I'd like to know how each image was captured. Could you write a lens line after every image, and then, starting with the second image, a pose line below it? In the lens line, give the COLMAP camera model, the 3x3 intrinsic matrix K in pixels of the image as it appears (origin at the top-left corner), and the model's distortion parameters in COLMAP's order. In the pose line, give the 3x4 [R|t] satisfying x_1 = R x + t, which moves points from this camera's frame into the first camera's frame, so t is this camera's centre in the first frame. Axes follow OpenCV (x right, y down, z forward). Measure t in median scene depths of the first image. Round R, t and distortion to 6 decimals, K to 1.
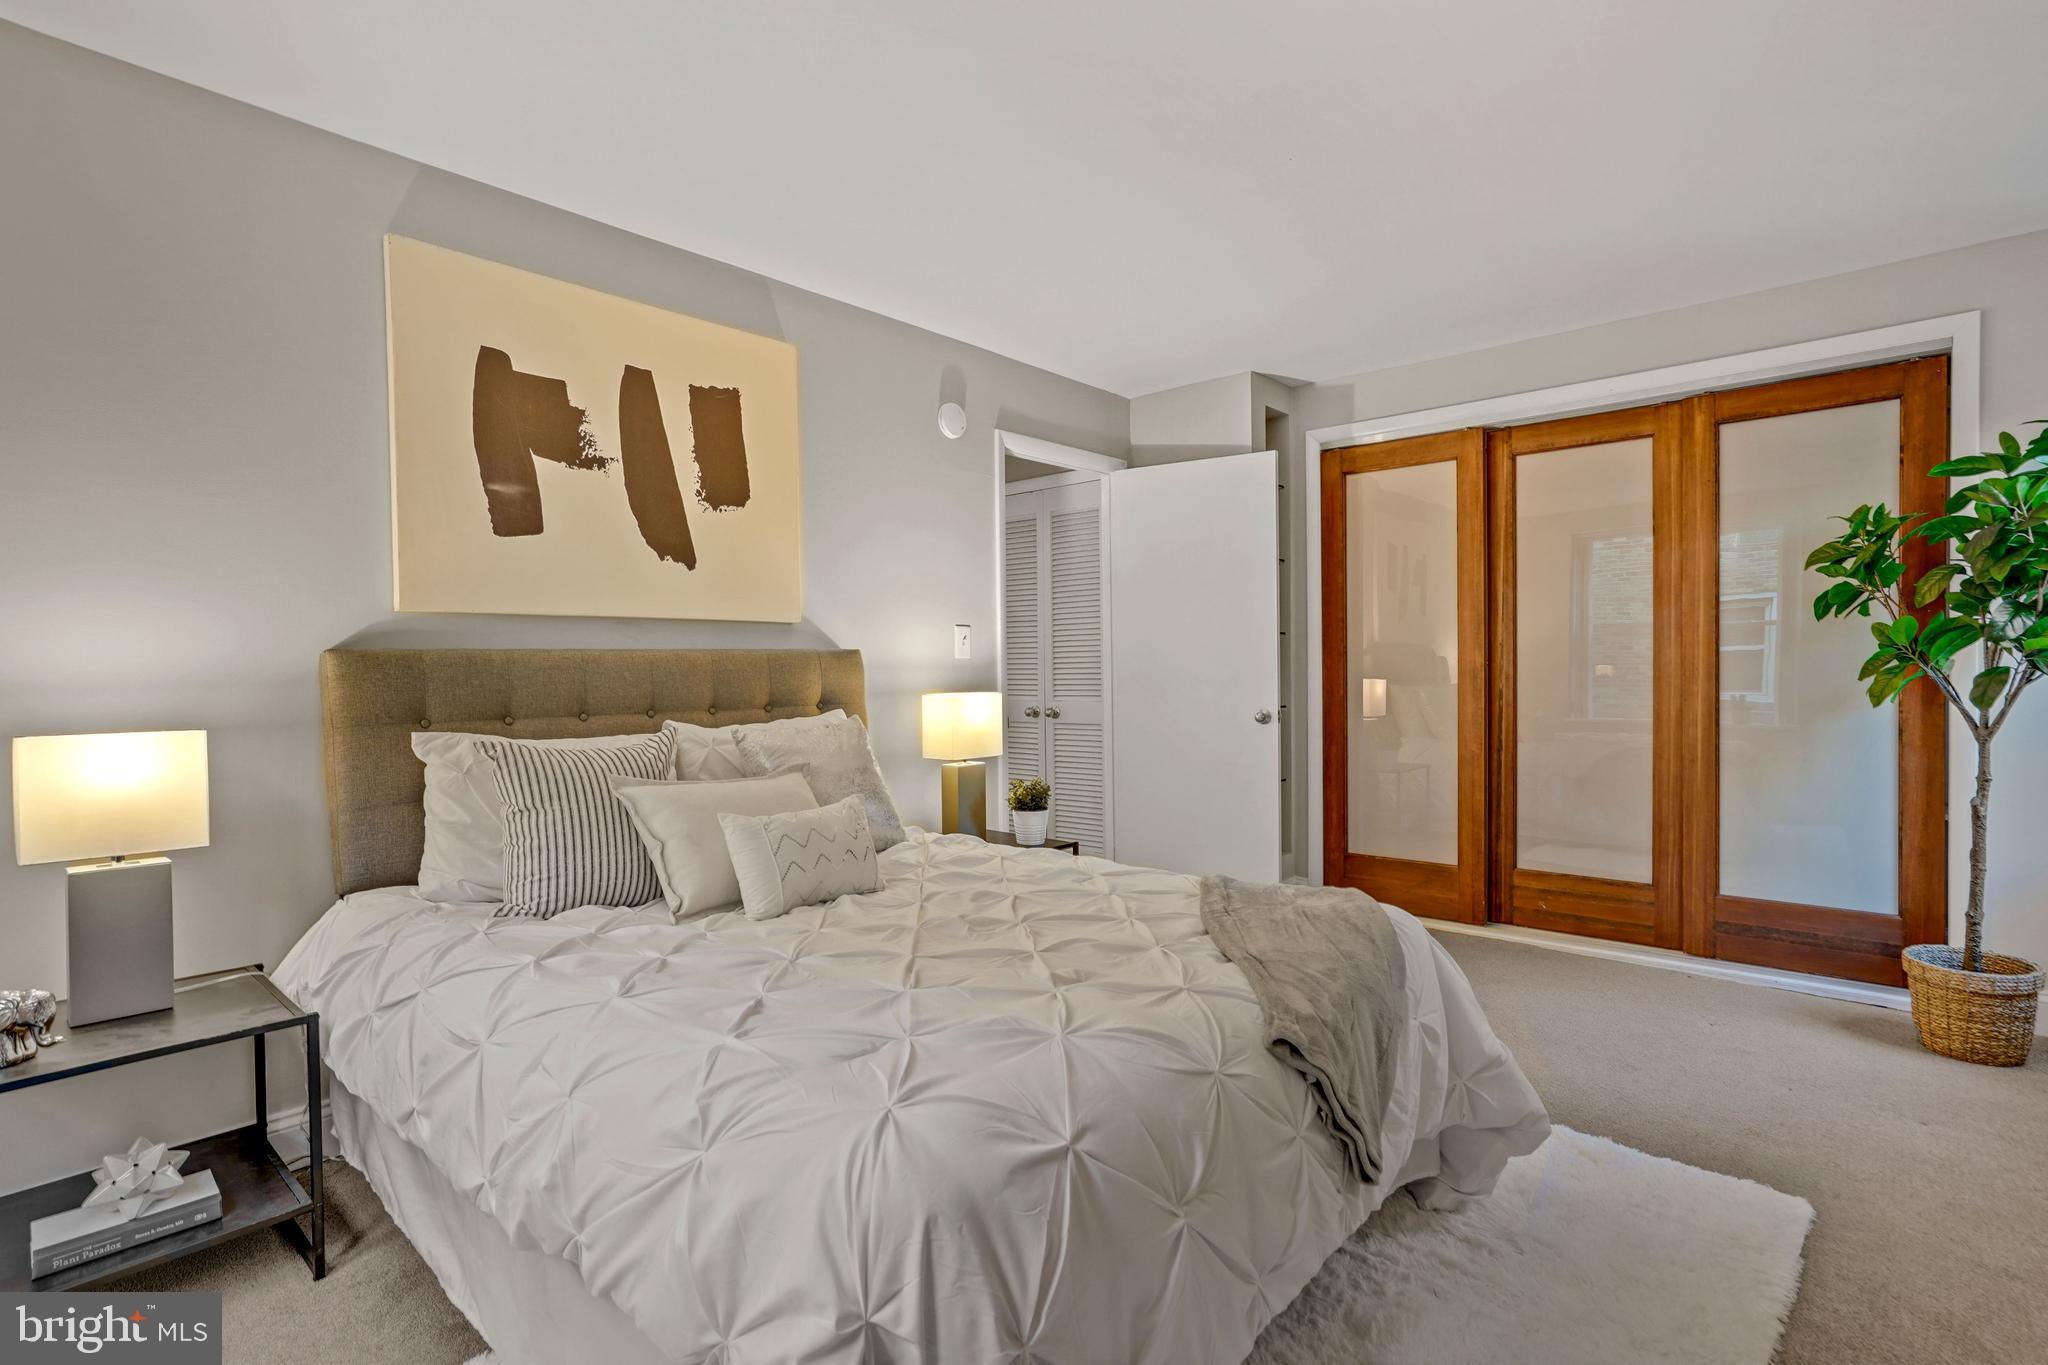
lens RADIAL K [[997.3, 0, 1031.5], [0, 997.3, 687.5], [0, 0, 1]] dist [-0.054037, 0.025630]
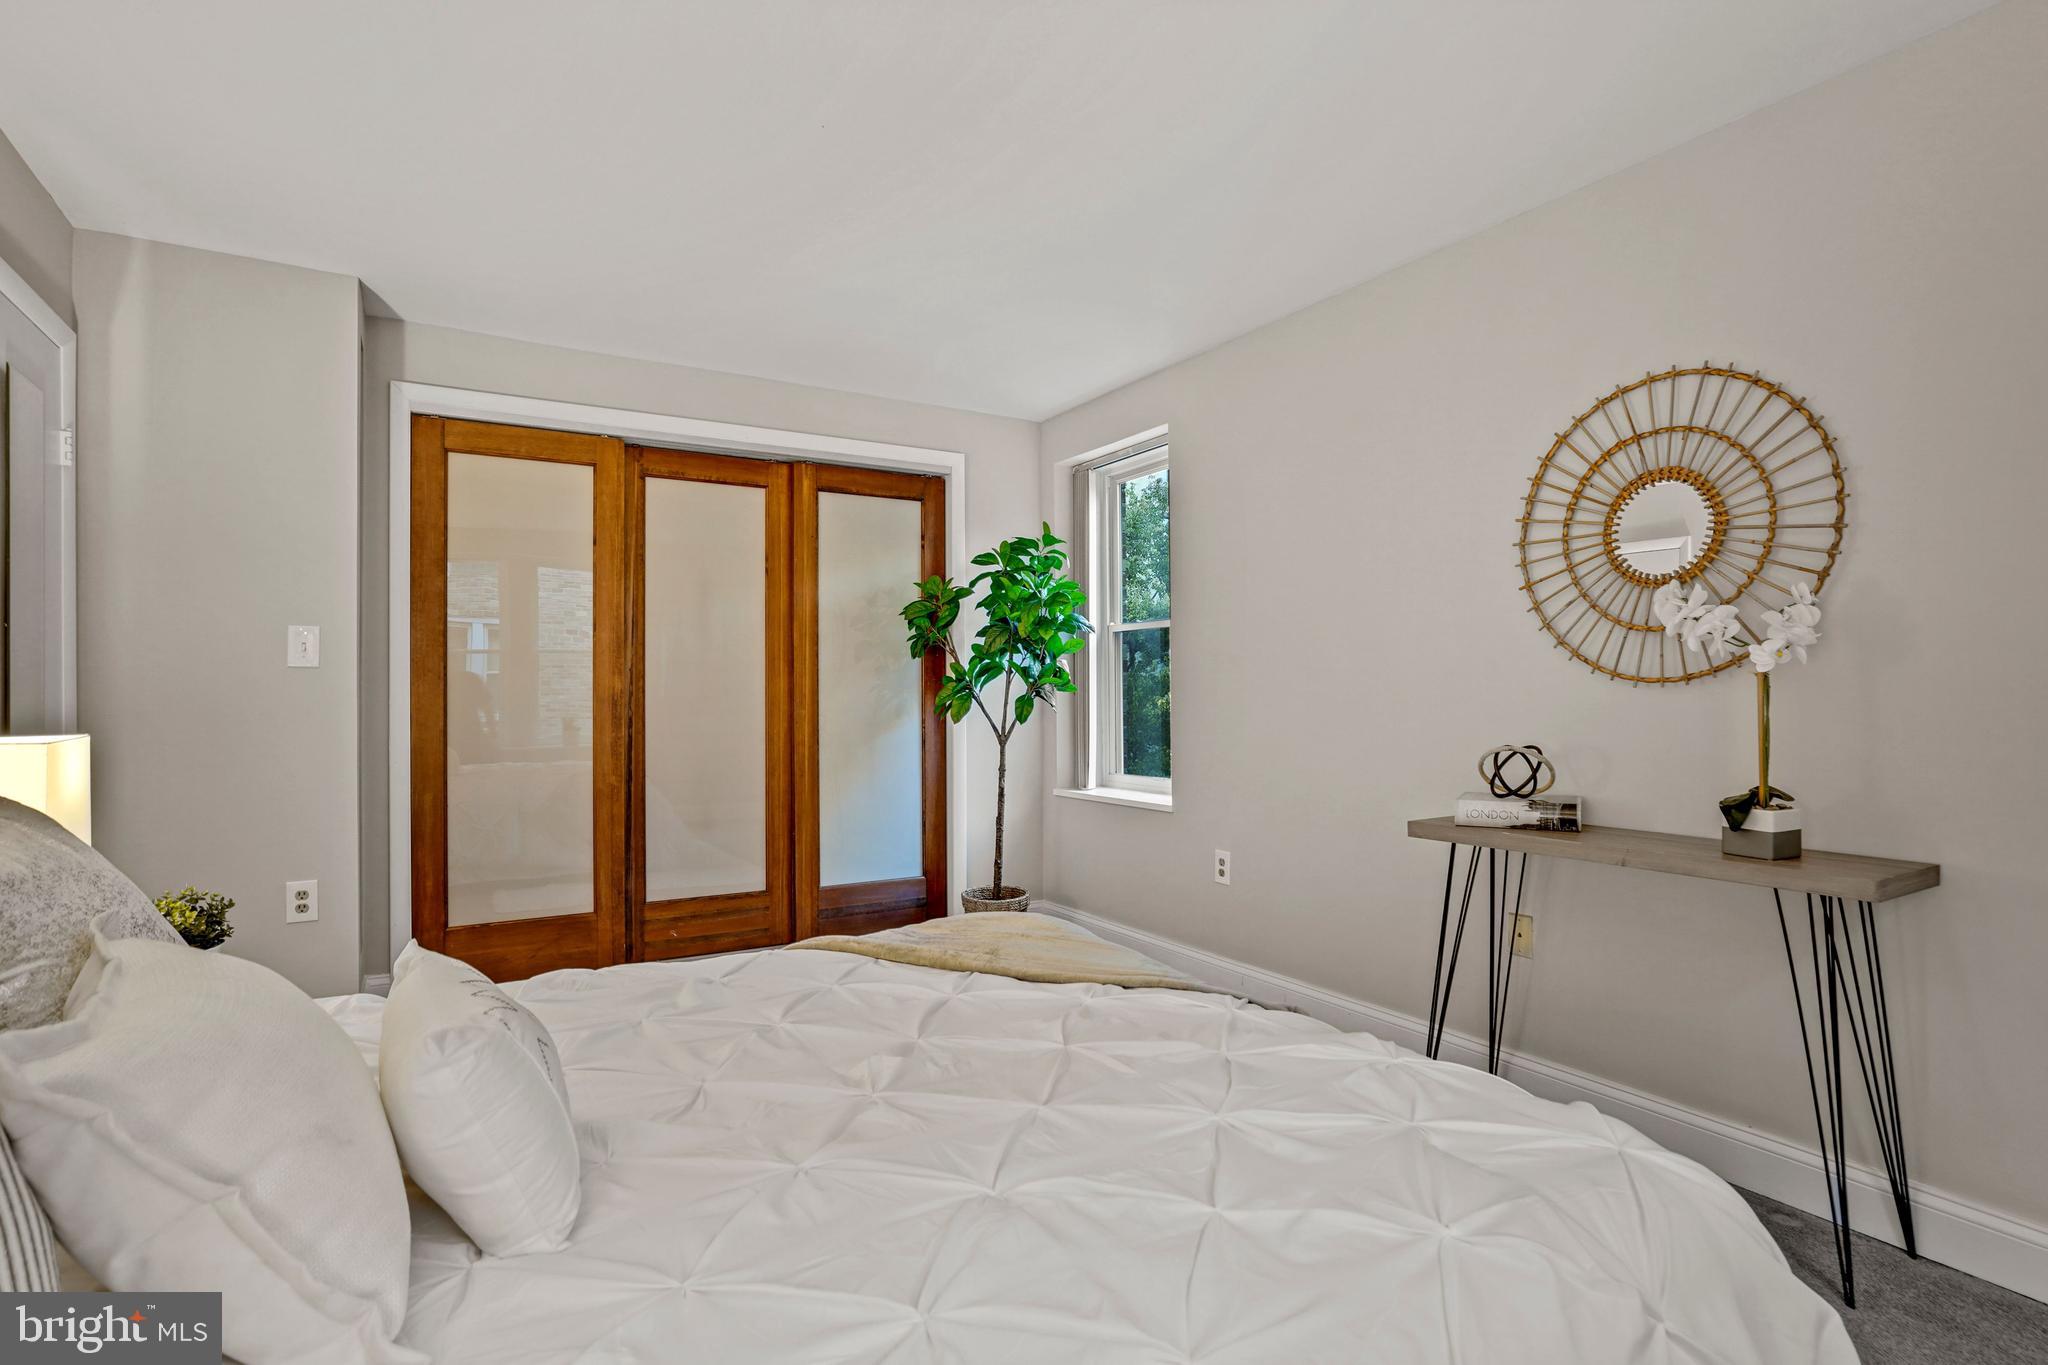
lens RADIAL K [[997.3, 0, 1031.5], [0, 997.3, 687.5], [0, 0, 1]] dist [-0.054037, 0.025630]
pose [[0.285124, 0.017089, 0.958338, -0.352562], [0.018291, 0.999562, -0.023266, 0.003213], [-0.958316, 0.024162, 0.284686, 0.382644]]
